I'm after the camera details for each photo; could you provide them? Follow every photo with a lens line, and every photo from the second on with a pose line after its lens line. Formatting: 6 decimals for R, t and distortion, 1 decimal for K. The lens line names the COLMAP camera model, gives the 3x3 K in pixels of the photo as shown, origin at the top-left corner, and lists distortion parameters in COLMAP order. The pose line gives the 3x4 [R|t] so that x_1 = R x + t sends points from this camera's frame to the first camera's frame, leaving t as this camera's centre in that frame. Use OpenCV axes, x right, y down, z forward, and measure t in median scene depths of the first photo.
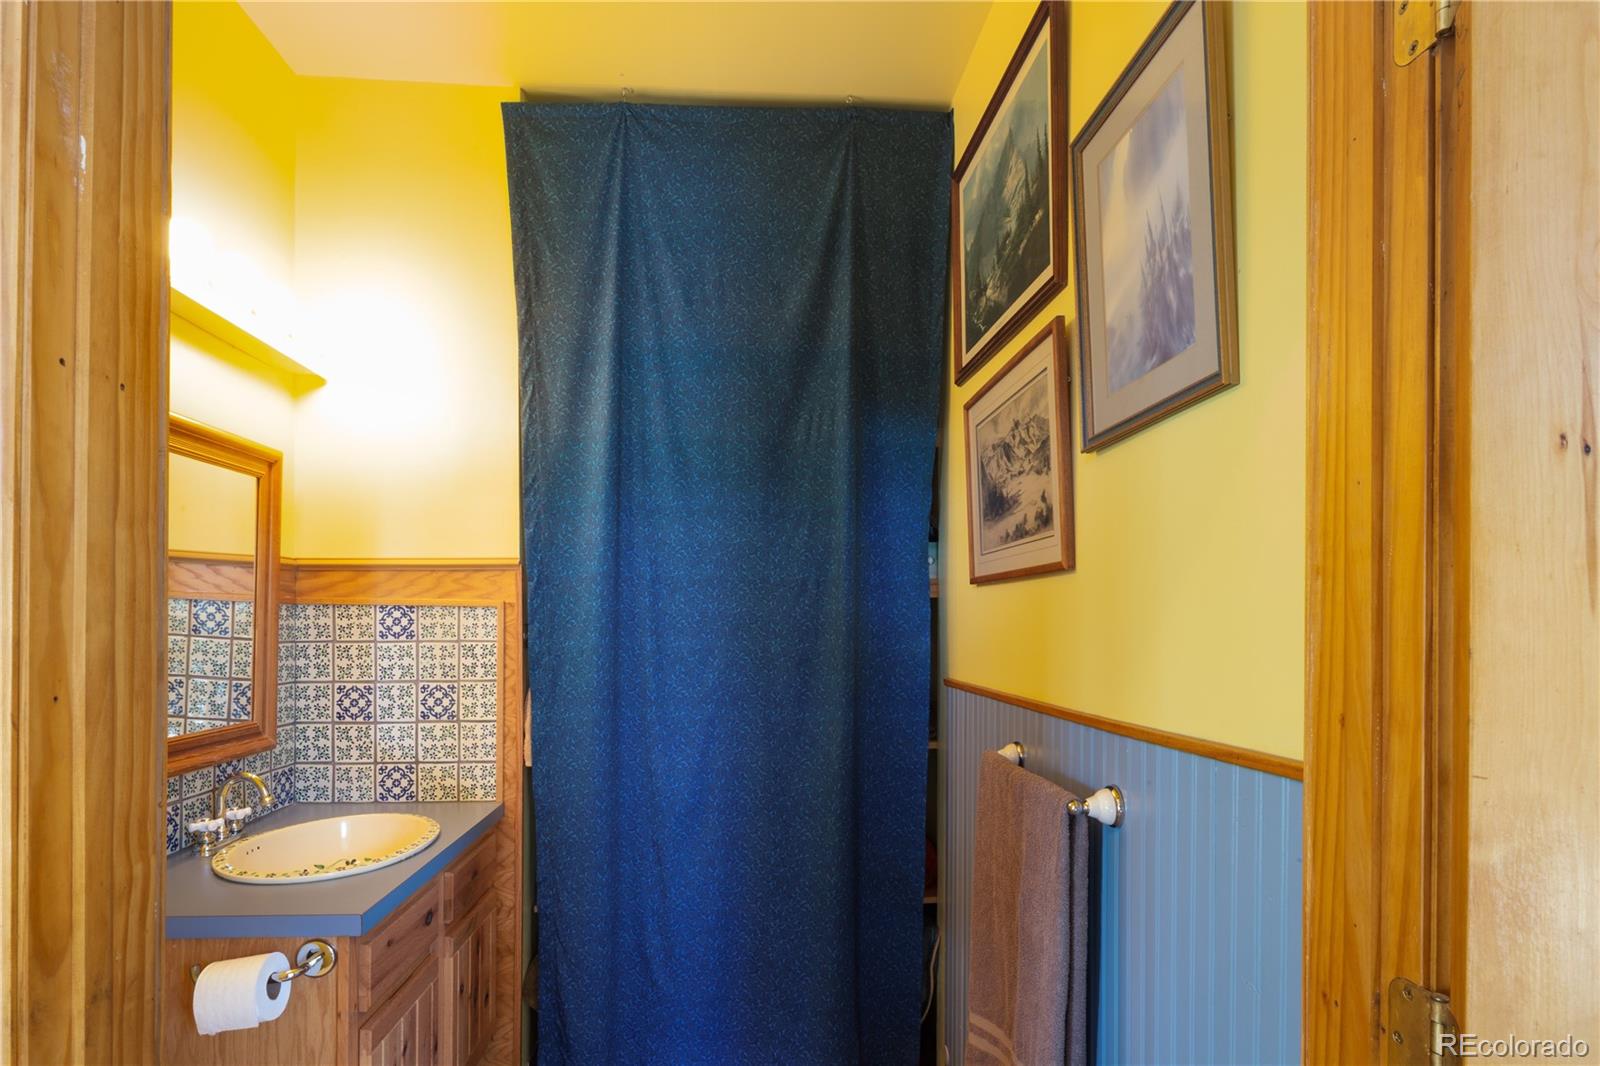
lens RADIAL K [[814.3, 0, 800.5], [0, 814.3, 622.6], [0, 0, 1]] dist [0.002115, -0.000146]
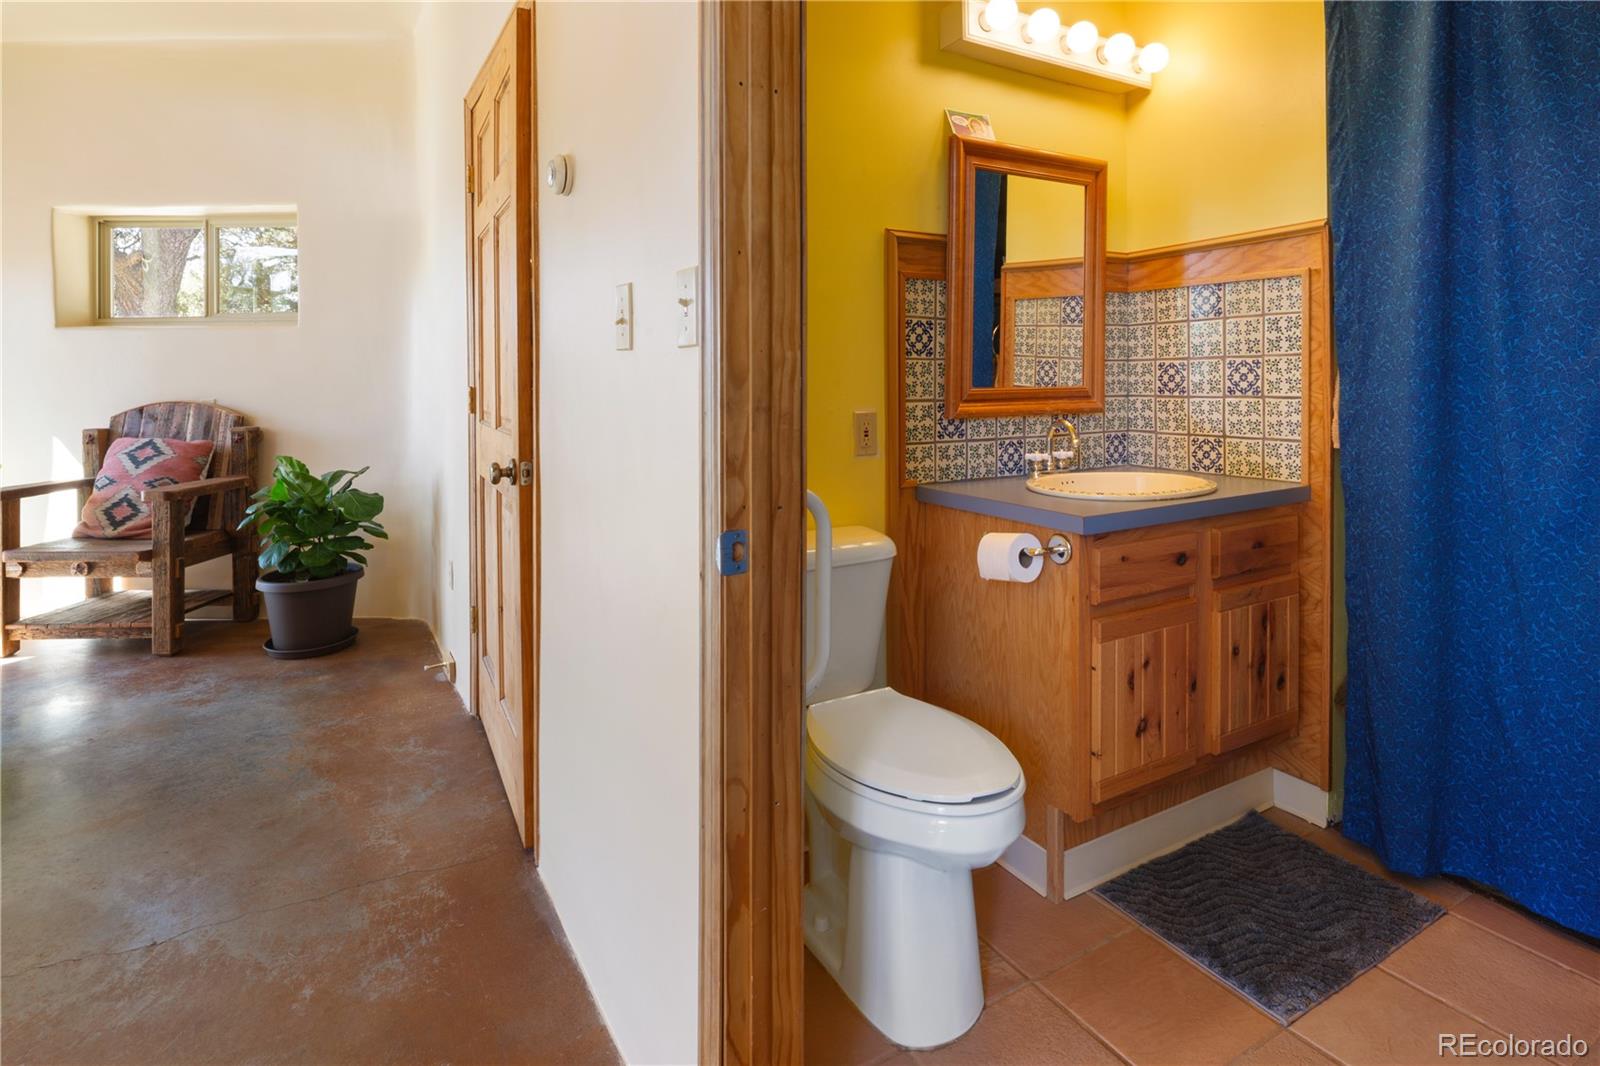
lens RADIAL K [[836.5, 0, 788.7], [0, 836.5, 393.1], [0, 0, 1]] dist [0.002565, -0.000881]
pose [[0.430472, 0.009126, -0.902558, 0.243884], [0.005797, 0.999900, 0.012875, 0.100529], [0.902585, -0.010775, 0.430376, 0.052878]]
